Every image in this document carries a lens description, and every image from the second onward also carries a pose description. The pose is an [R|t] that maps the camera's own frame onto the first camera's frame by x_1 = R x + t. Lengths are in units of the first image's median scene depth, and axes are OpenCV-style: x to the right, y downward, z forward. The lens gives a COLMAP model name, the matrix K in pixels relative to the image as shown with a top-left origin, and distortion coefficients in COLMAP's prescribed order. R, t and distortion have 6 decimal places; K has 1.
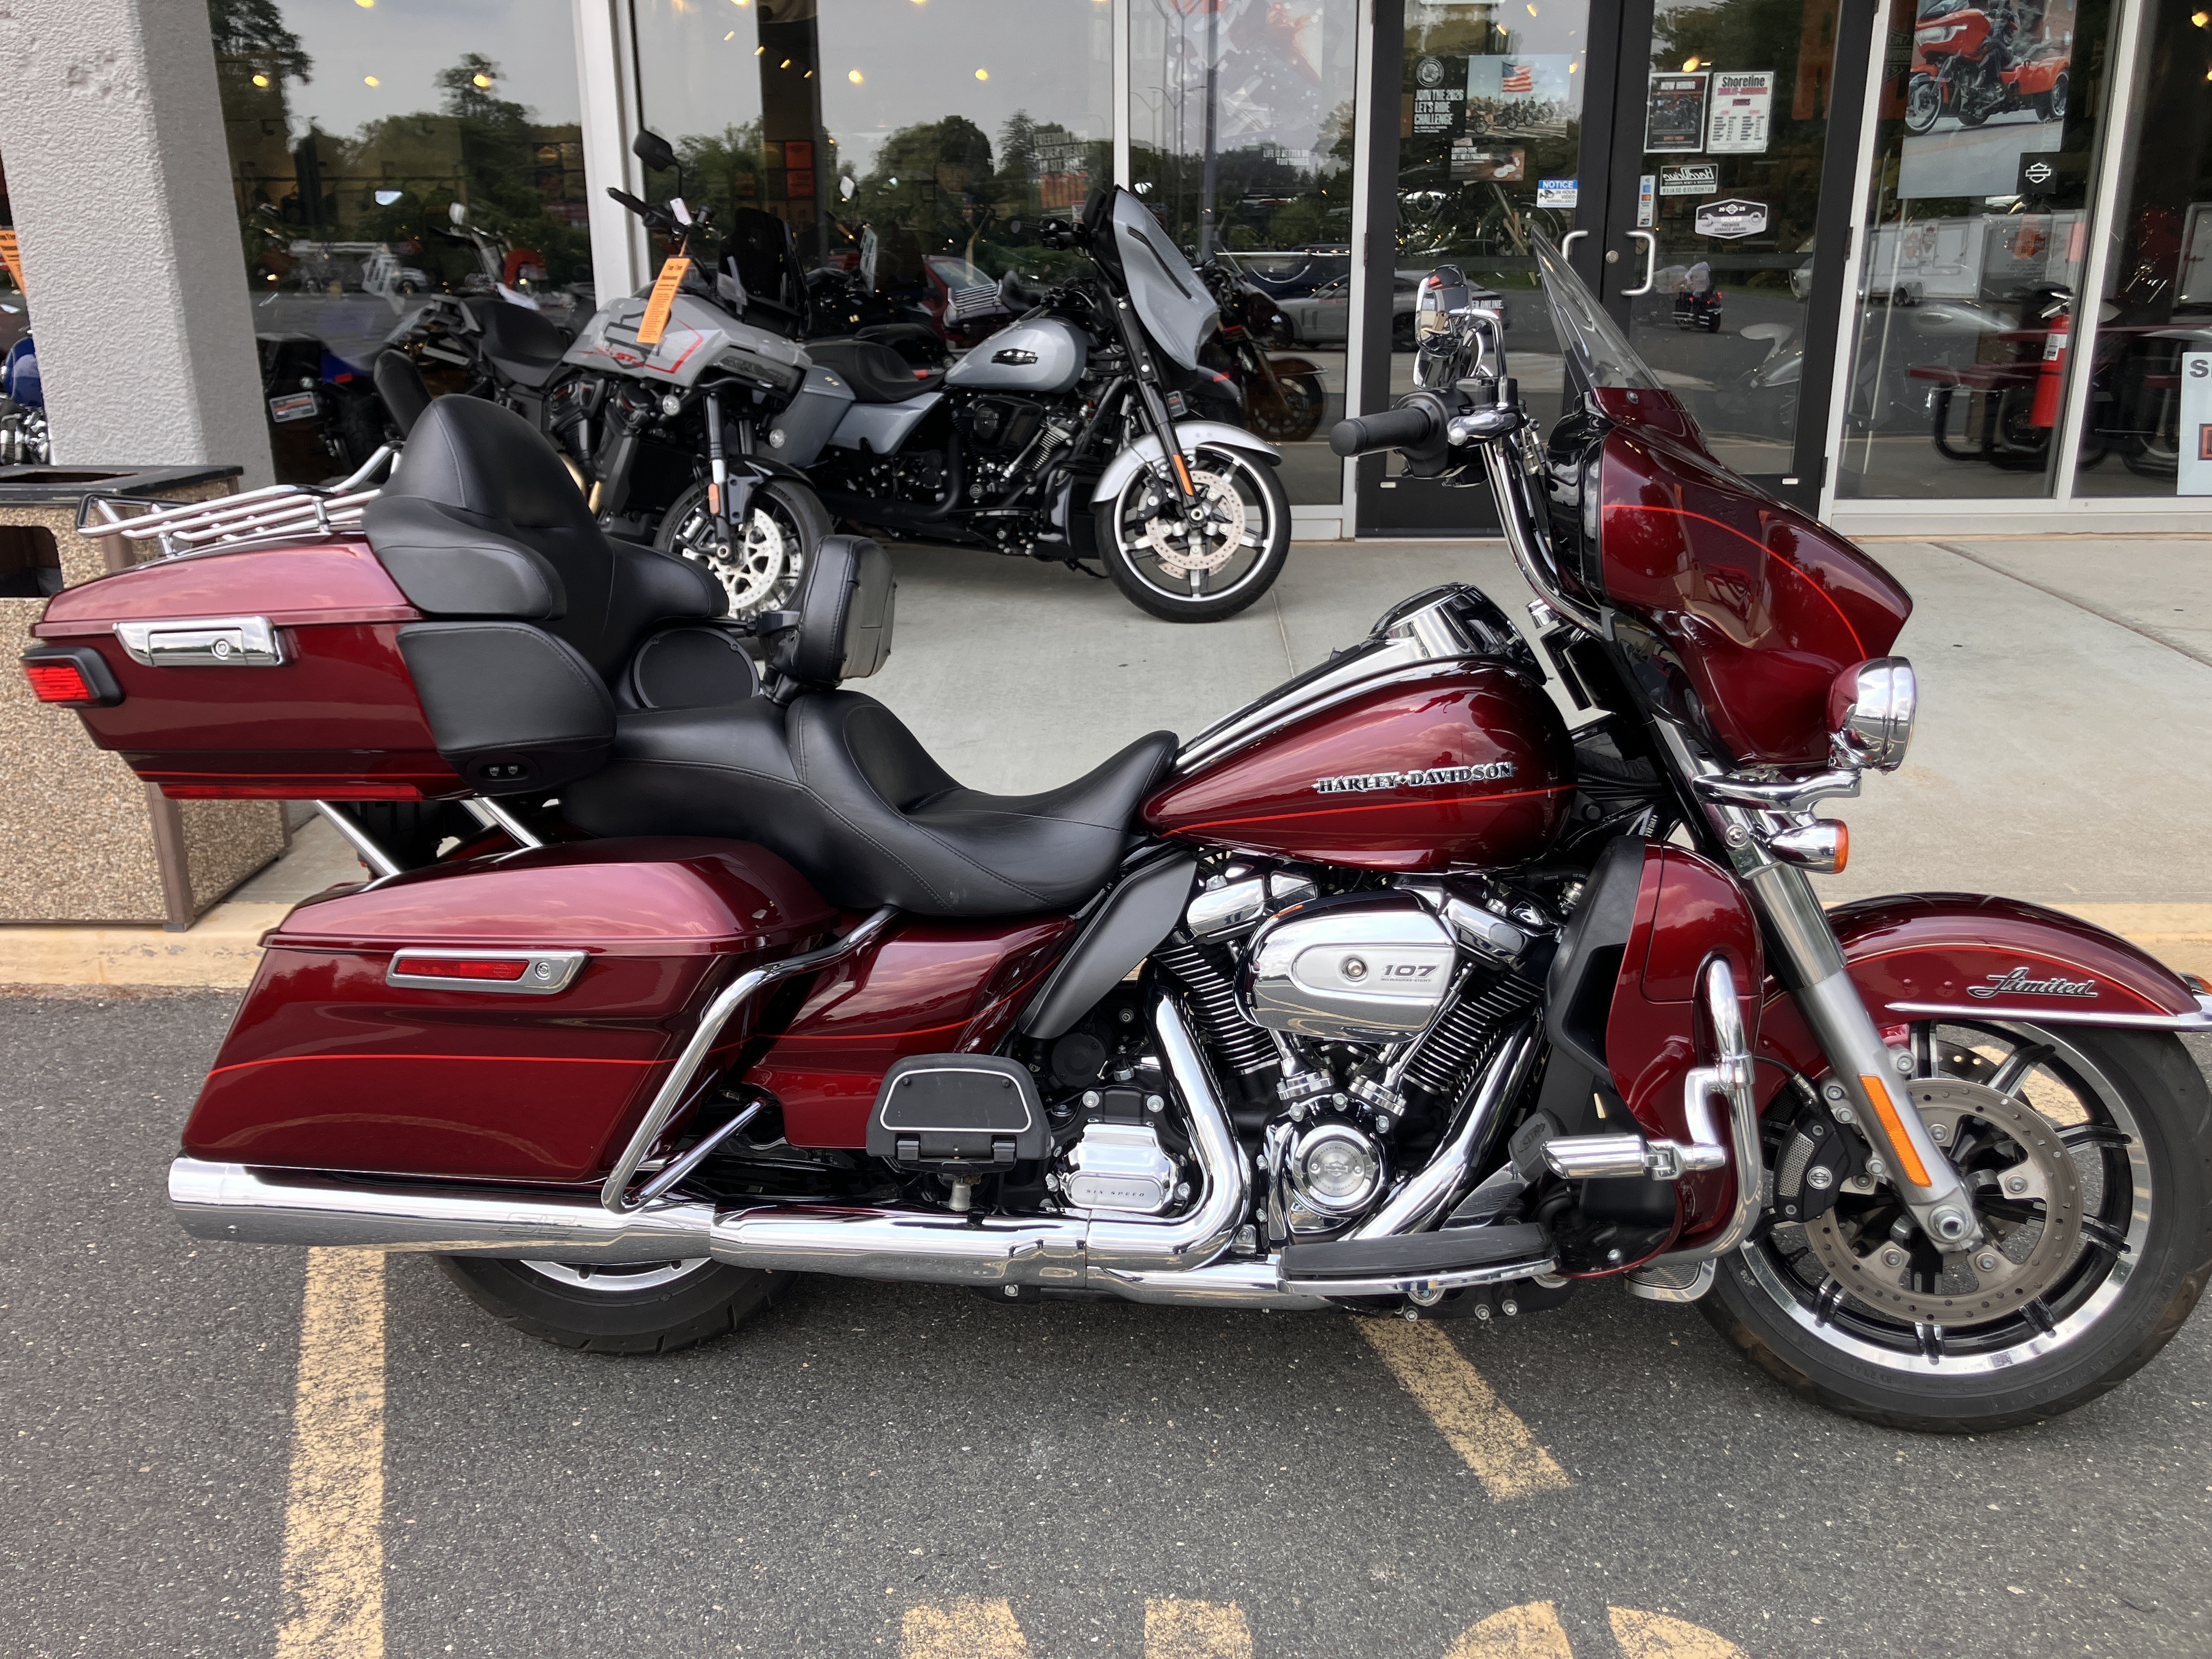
lens RADIAL K [[1769.9, 0, 1097.2], [0, 1769.9, 836.2], [0, 0, 1]] dist [0.014944, -0.003385]
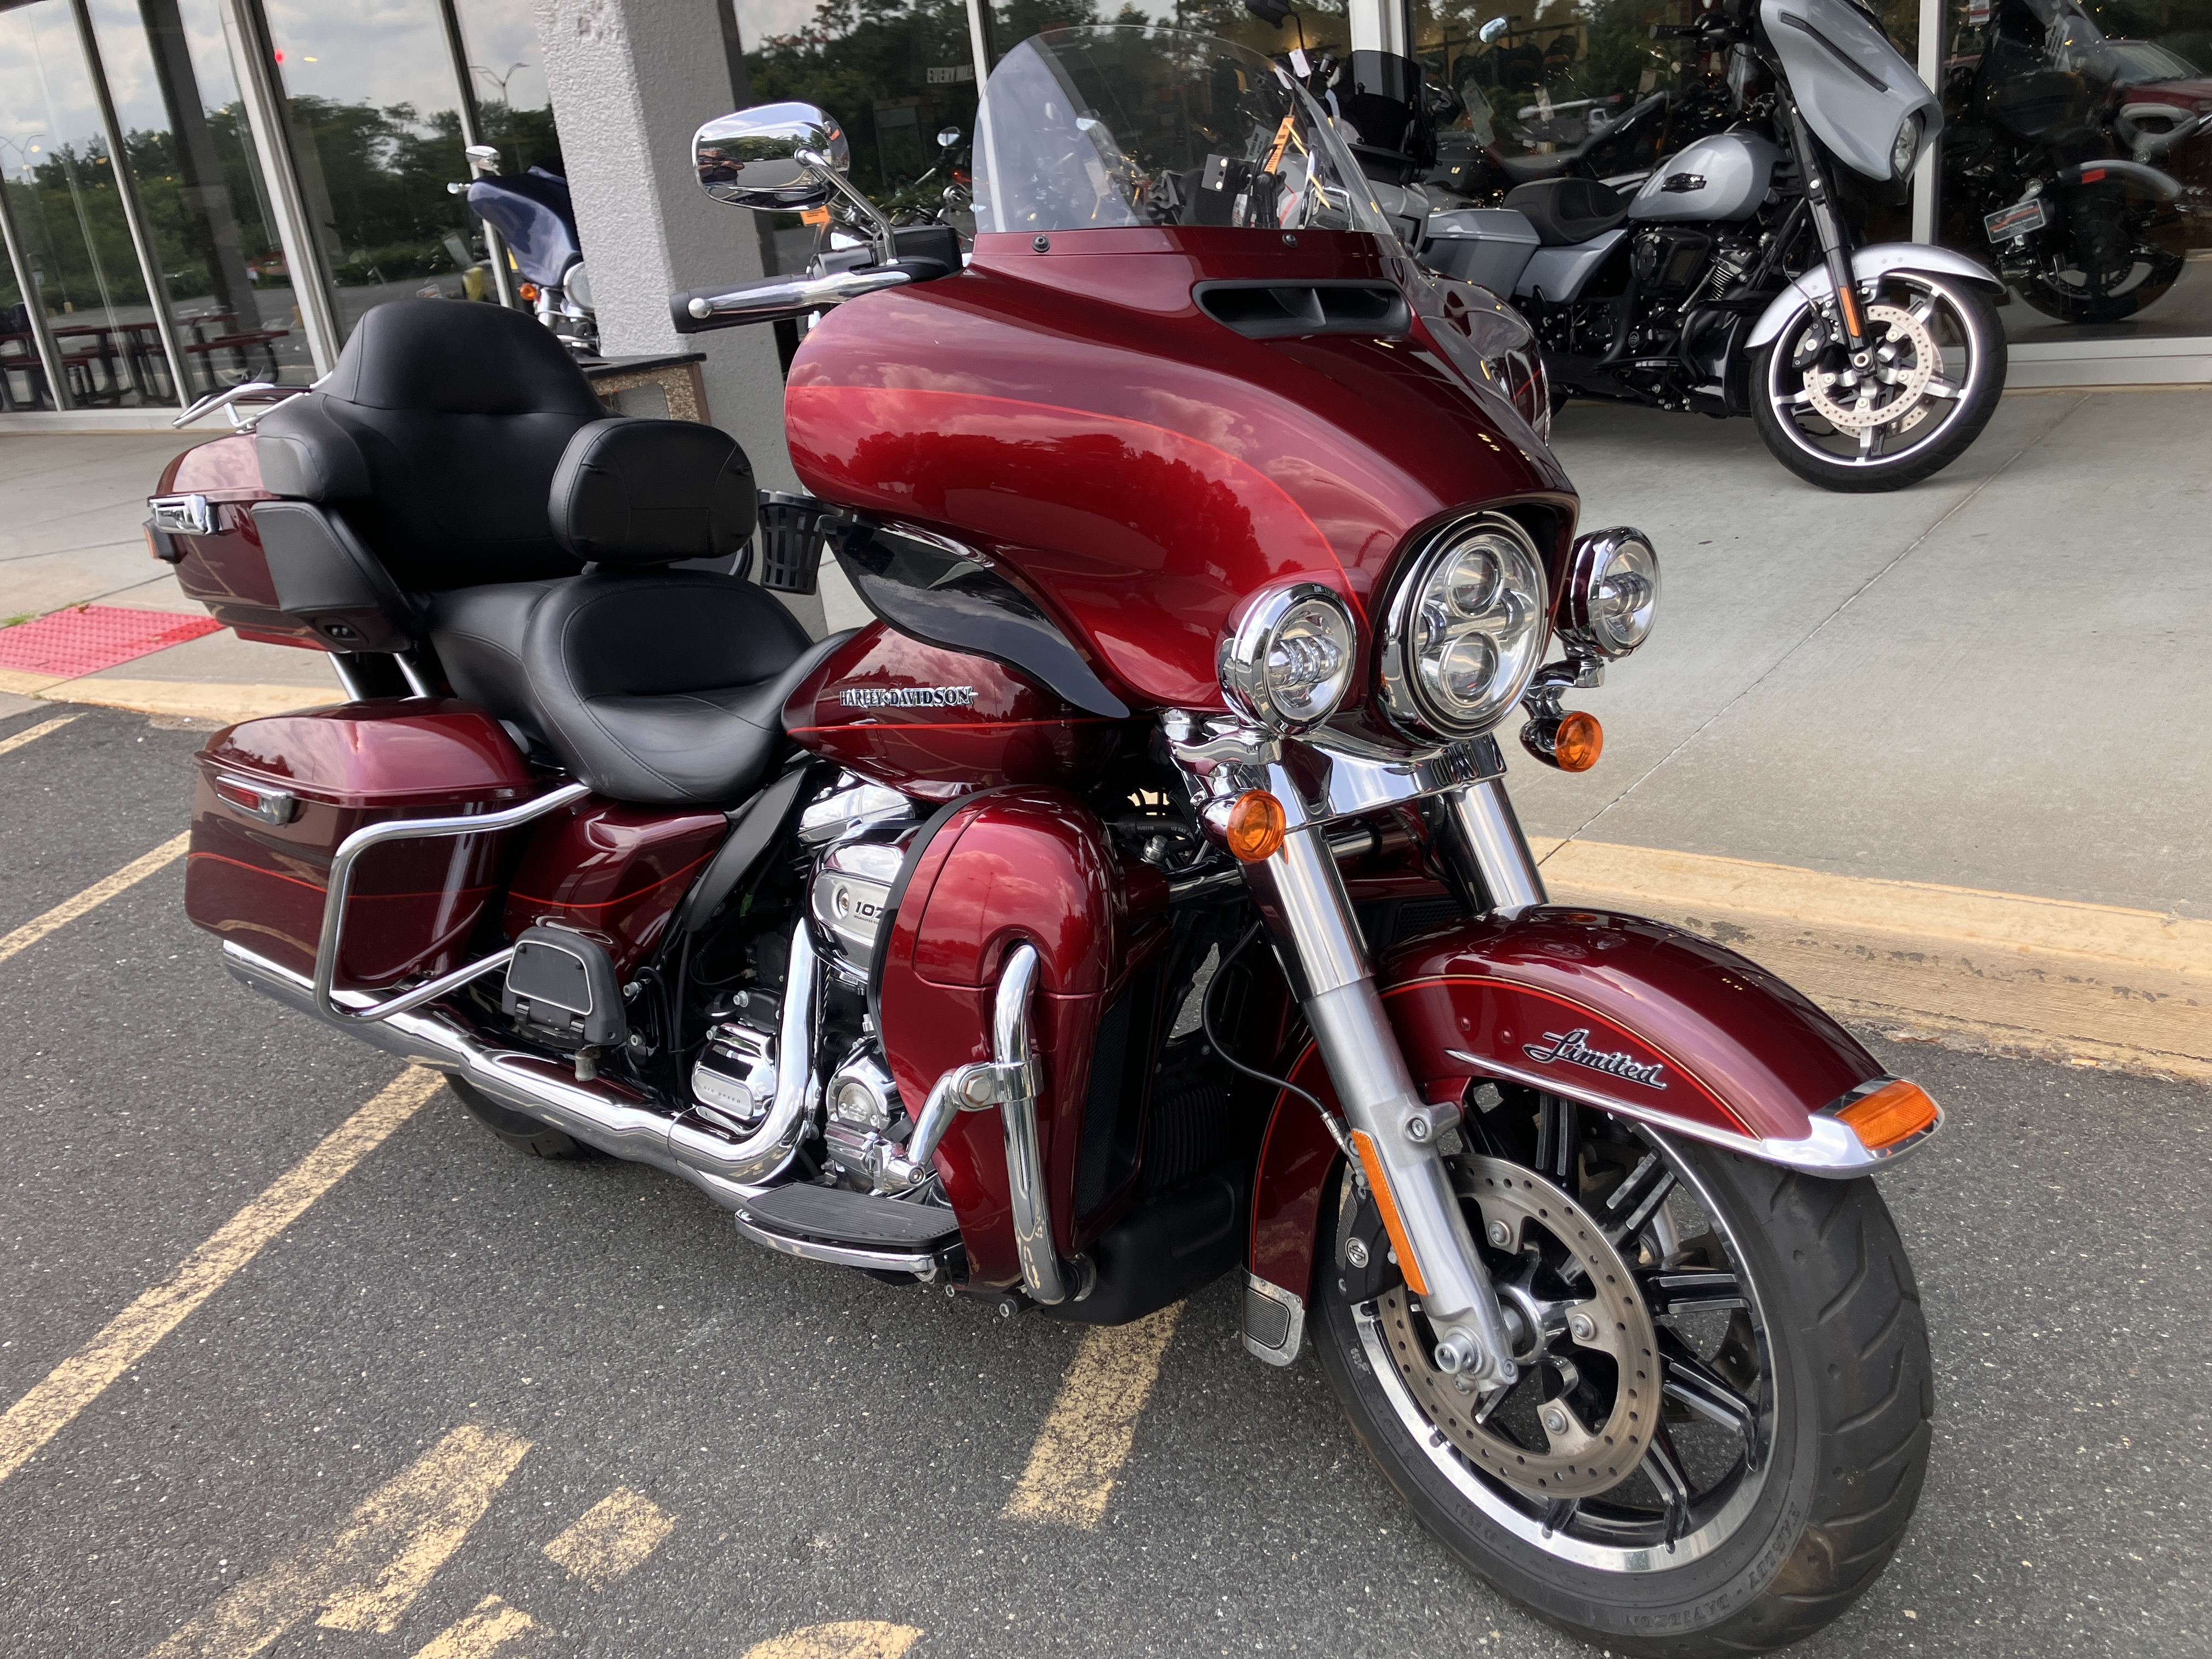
lens RADIAL K [[1769.9, 0, 1092.2], [0, 1769.9, 828.2], [0, 0, 1]] dist [0.014944, -0.003385]
pose [[0.827036, 0.114887, -0.550284, 0.236973], [-0.072899, 0.992546, 0.097659, -0.019041], [0.557402, -0.040653, 0.829247, 0.100753]]
